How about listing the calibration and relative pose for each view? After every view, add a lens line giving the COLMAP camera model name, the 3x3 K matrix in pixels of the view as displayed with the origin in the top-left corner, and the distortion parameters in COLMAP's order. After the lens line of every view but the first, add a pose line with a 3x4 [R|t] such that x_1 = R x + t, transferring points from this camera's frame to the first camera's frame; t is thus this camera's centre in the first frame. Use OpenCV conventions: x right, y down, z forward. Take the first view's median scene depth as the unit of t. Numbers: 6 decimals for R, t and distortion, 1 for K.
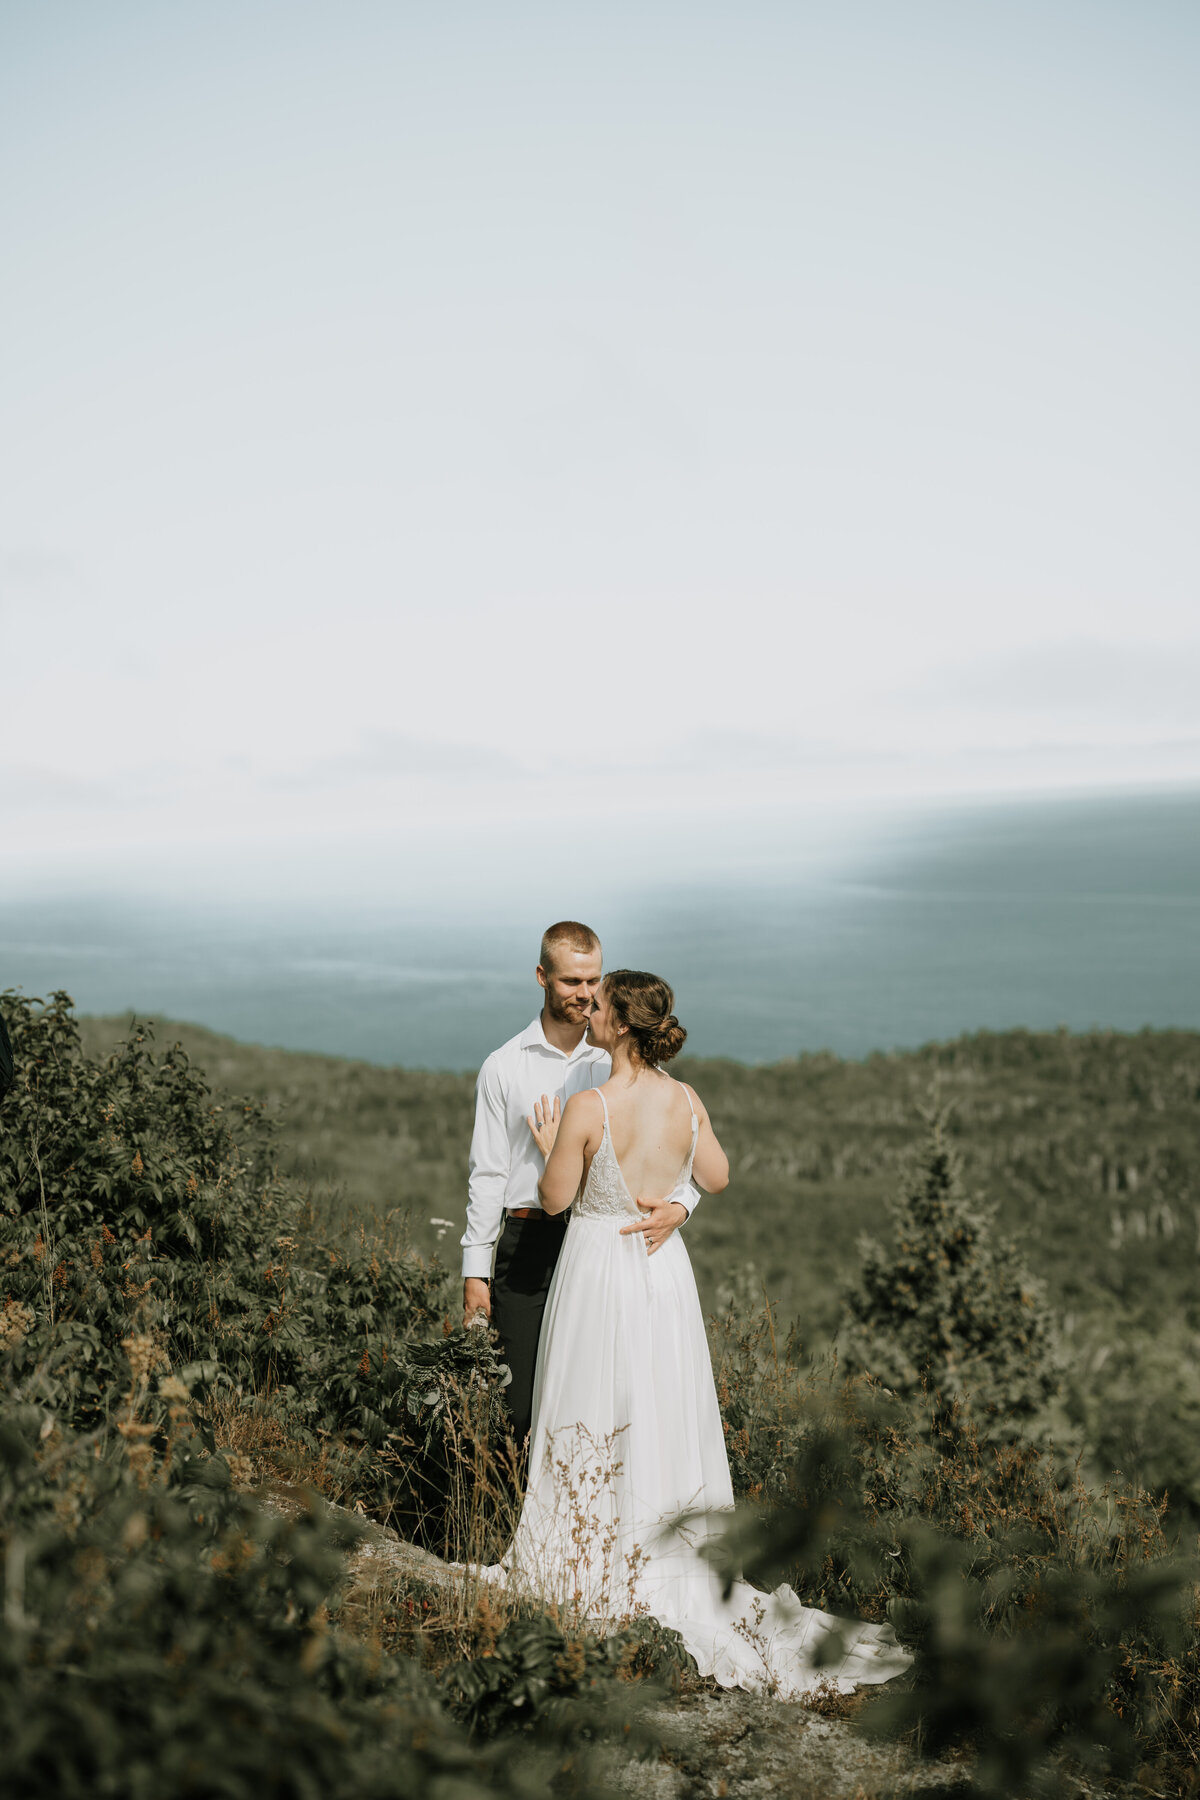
lens RADIAL K [[2628.9, 0, 600.0], [0, 2628.9, 900.0], [0, 0, 1]] dist [0.010805, 0.076214]
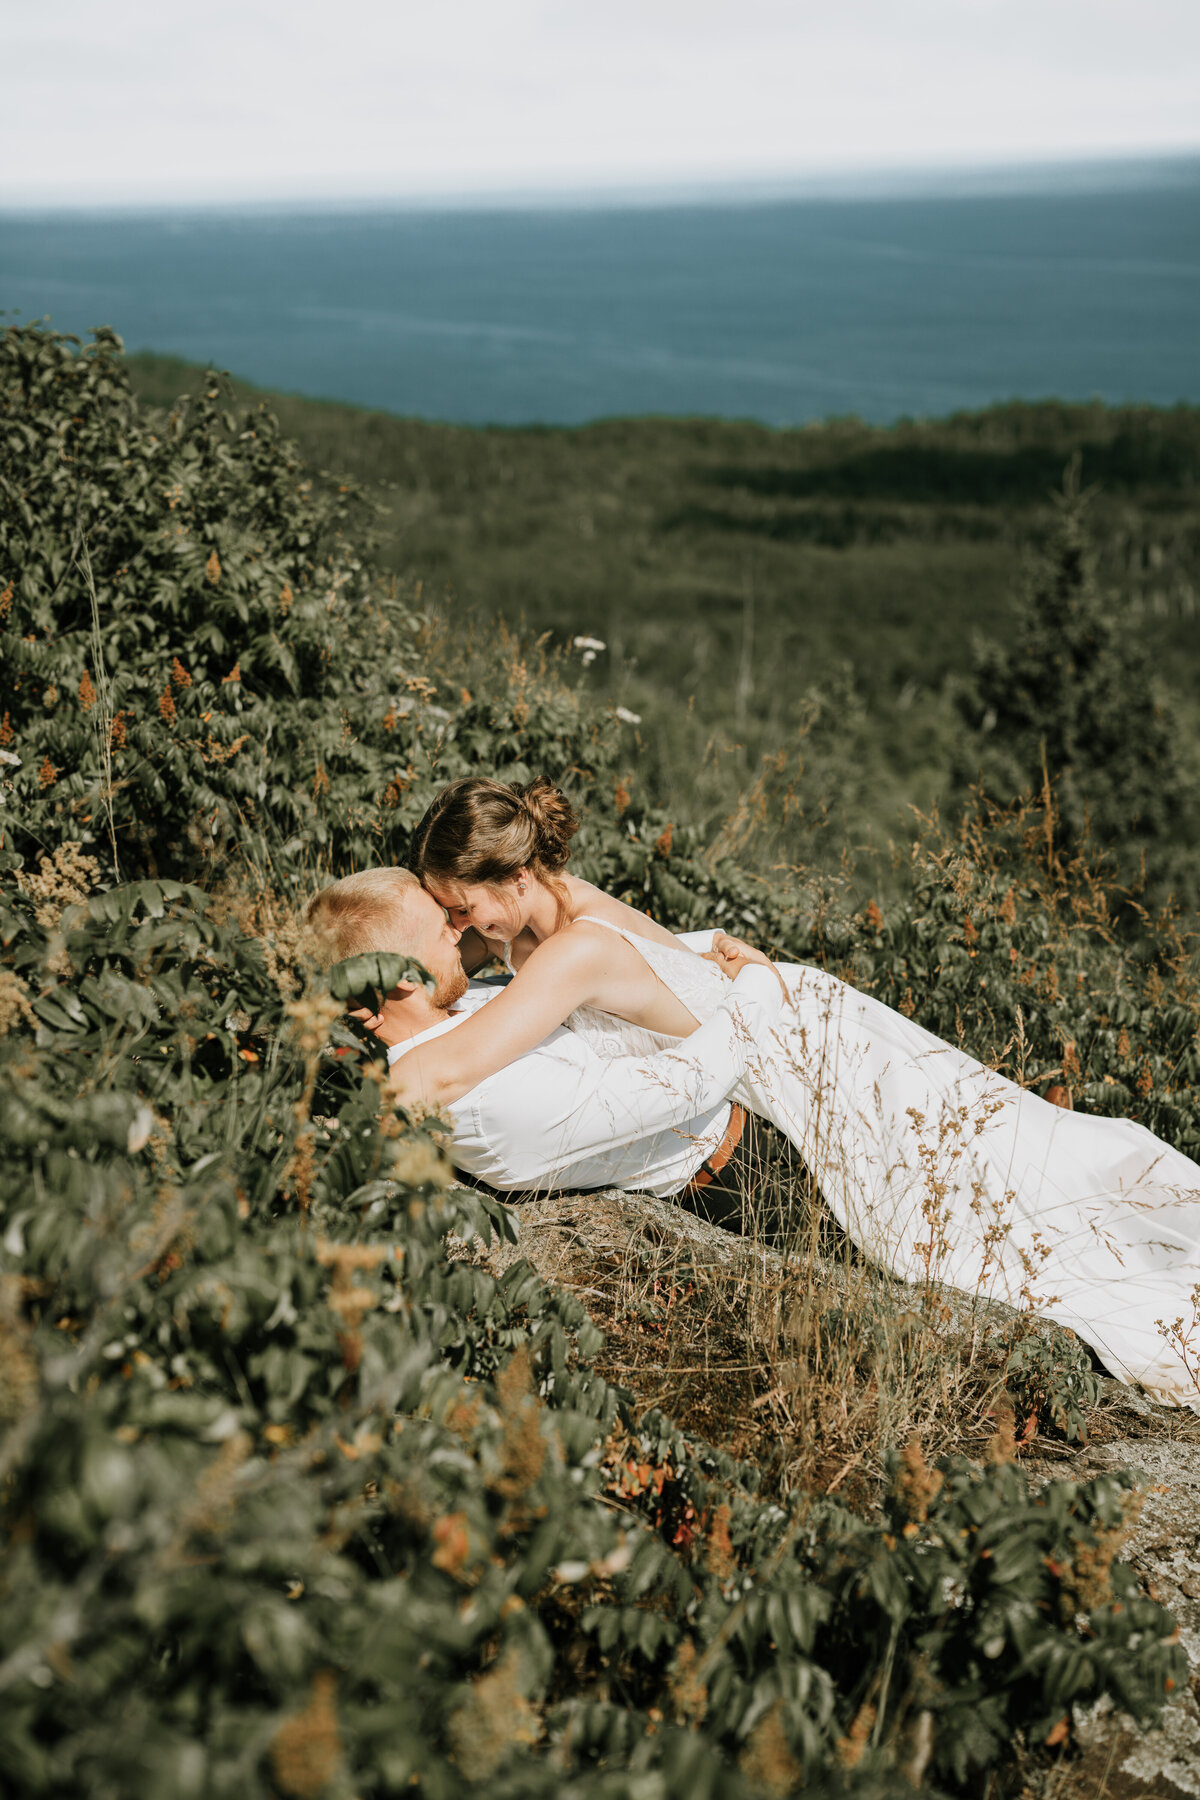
lens RADIAL K [[2628.9, 0, 600.0], [0, 2628.9, 900.0], [0, 0, 1]] dist [0.010805, 0.076214]
pose [[0.999433, 0.033576, -0.002600, -0.061122], [-0.031973, 0.970298, 0.239792, 0.010175], [0.010574, -0.239572, 0.970821, 0.256881]]
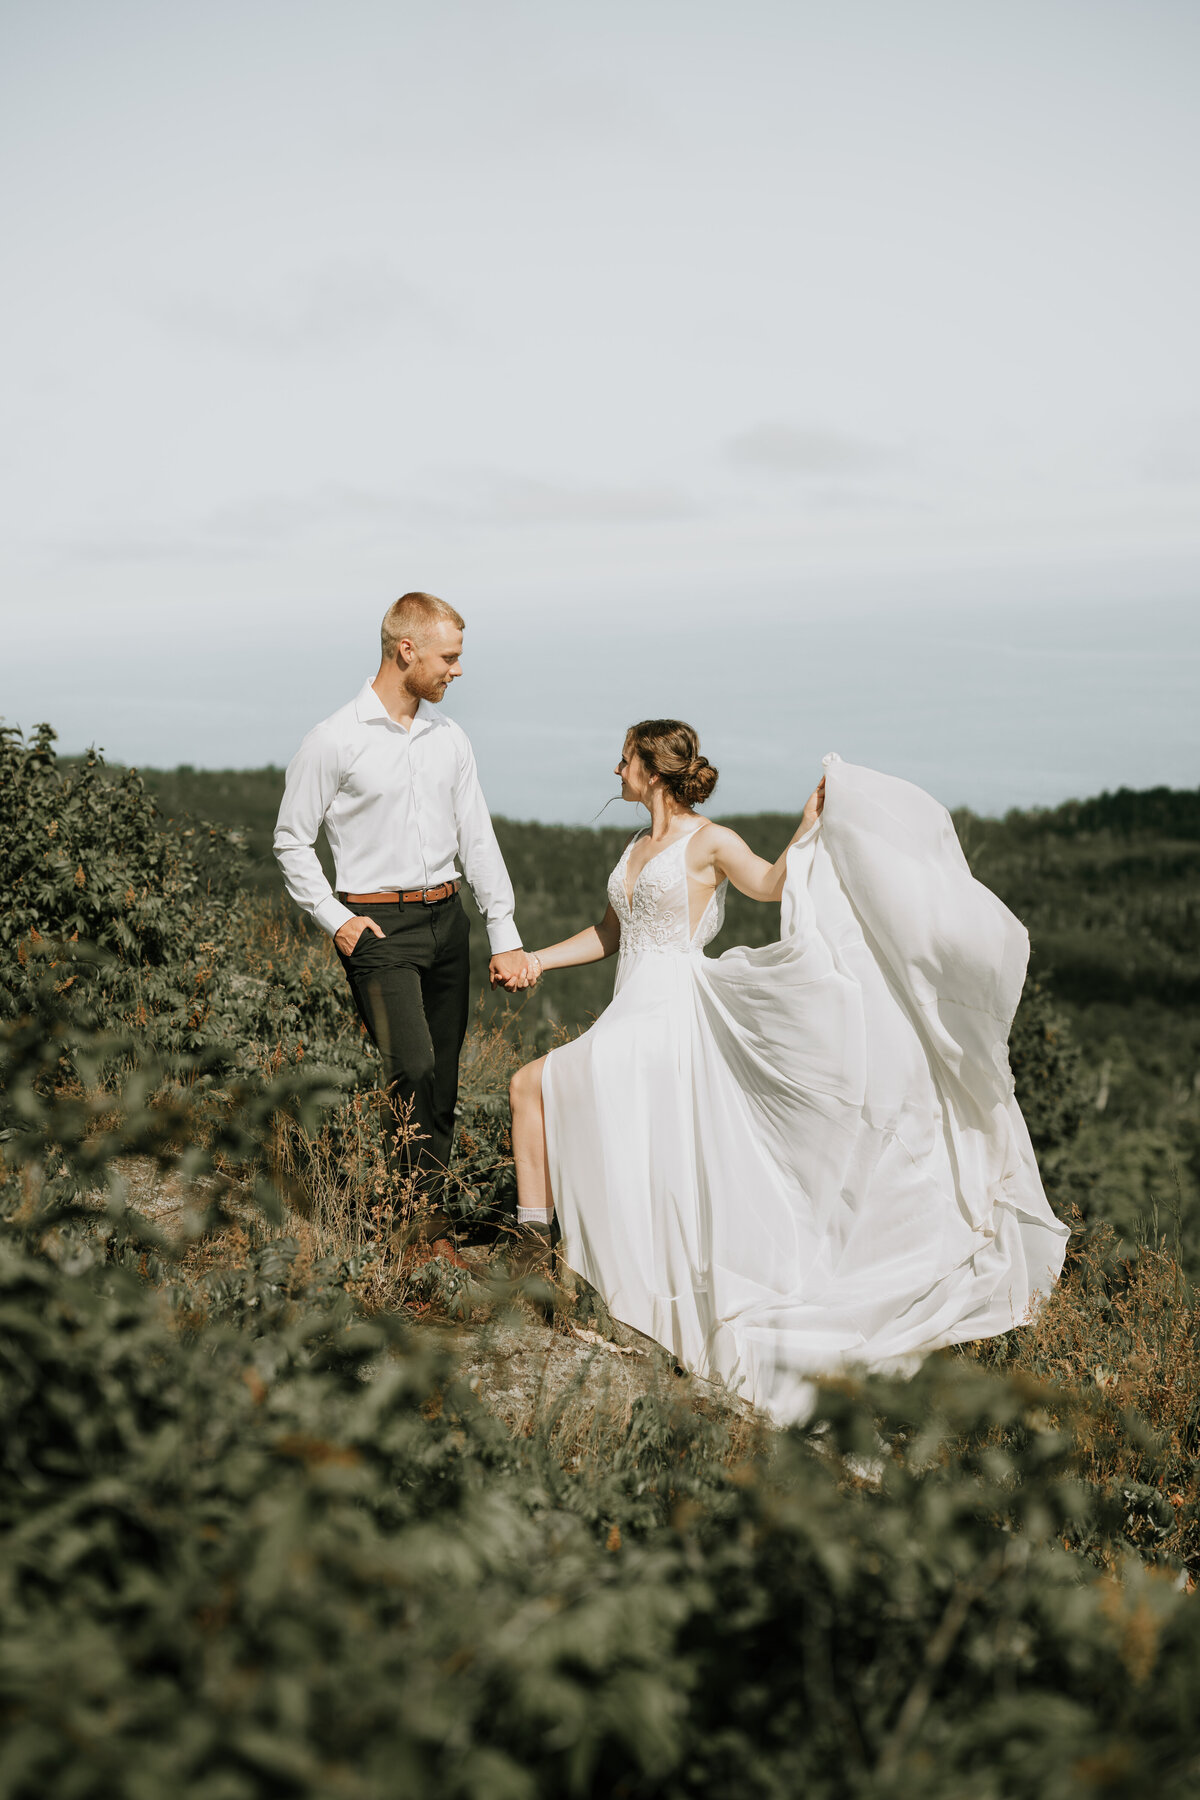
lens RADIAL K [[2623.5, 0, 600.3], [0, 2623.5, 824.4], [0, 0, 1]] dist [0.005338, 0.012517]
pose [[0.998621, 0.005388, -0.052230, 0.095781], [-0.002067, 0.997983, 0.063441, 0.008704], [0.052466, -0.063246, 0.996618, -0.075680]]
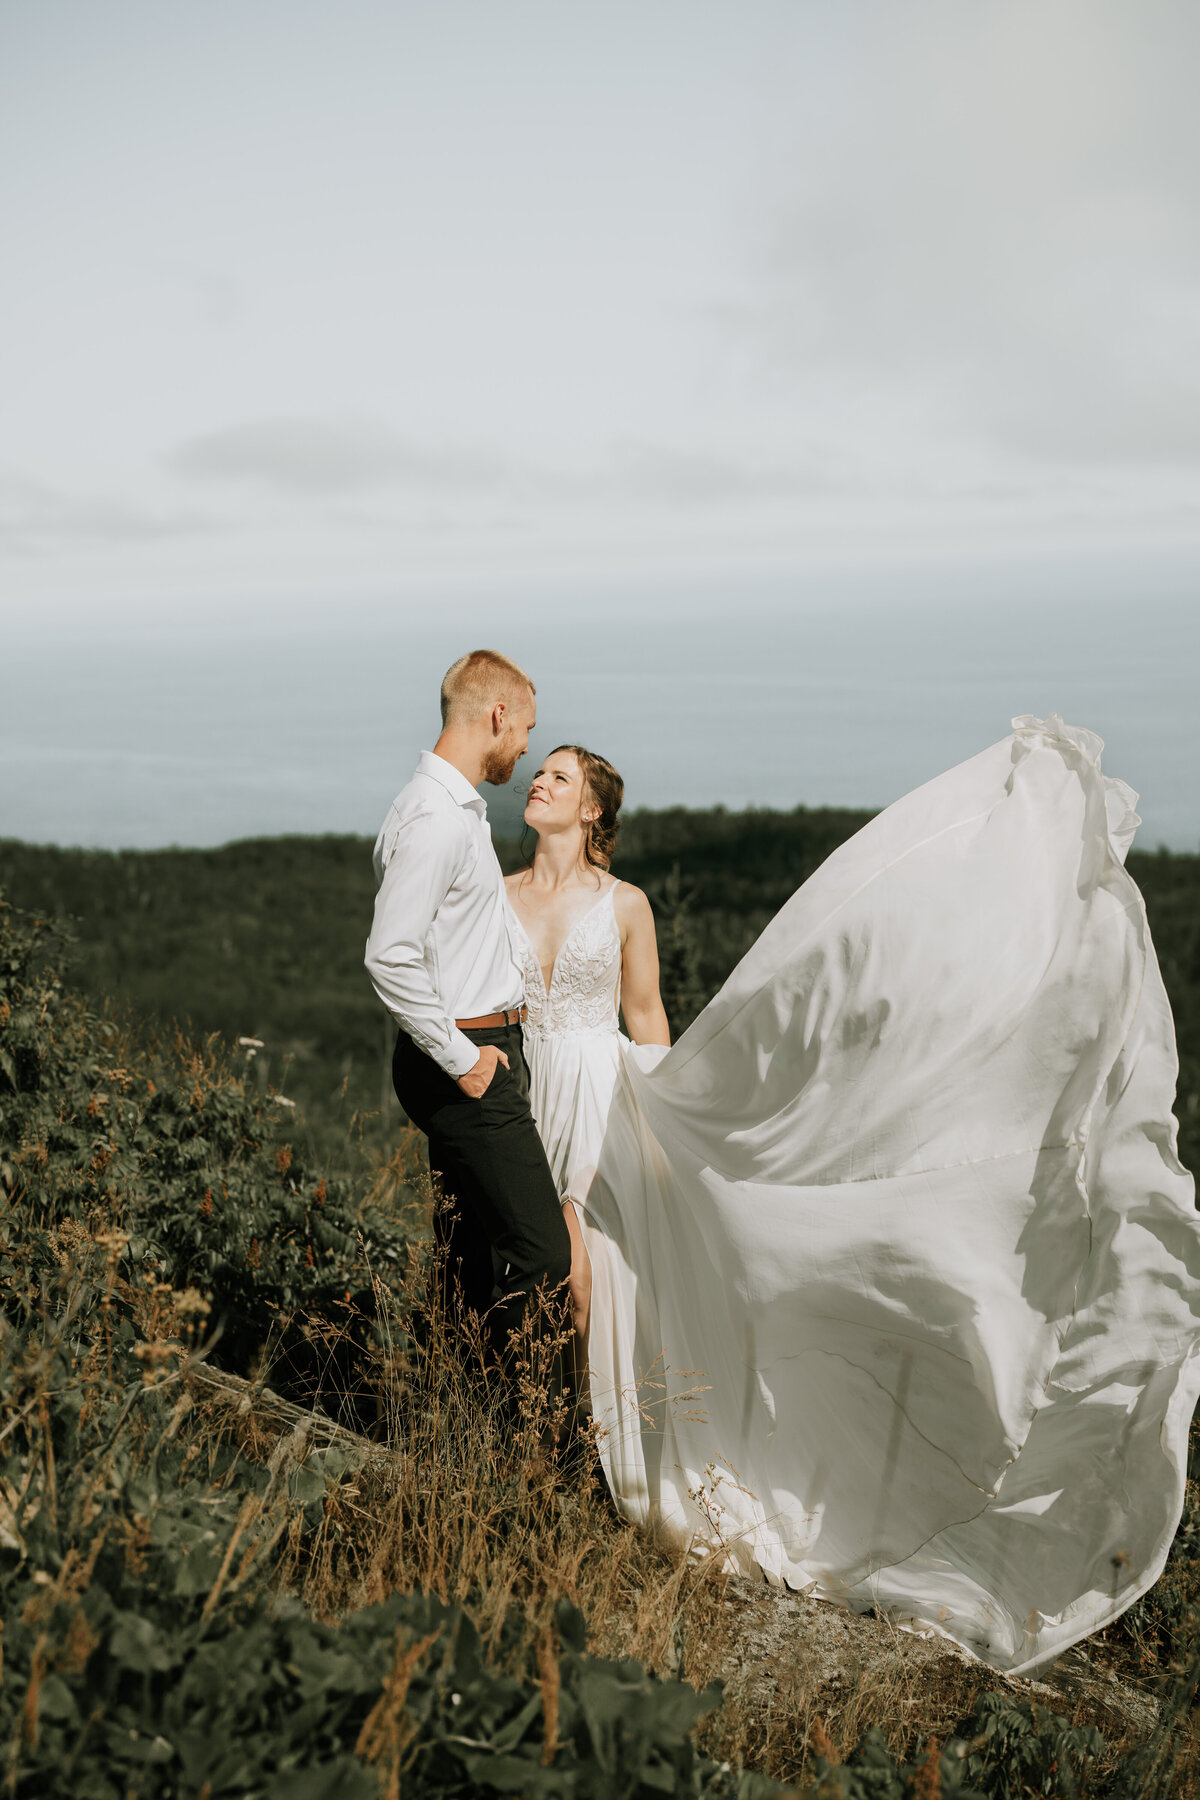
lens RADIAL K [[2631.4, 0, 600.0], [0, 2631.4, 900.0], [0, 0, 1]] dist [0.032762, 0.016679]
pose [[0.991734, -0.004852, 0.128217, -0.065926], [-0.005916, 0.996493, 0.083469, -0.008923], [-0.128173, -0.083537, 0.988227, 0.064346]]
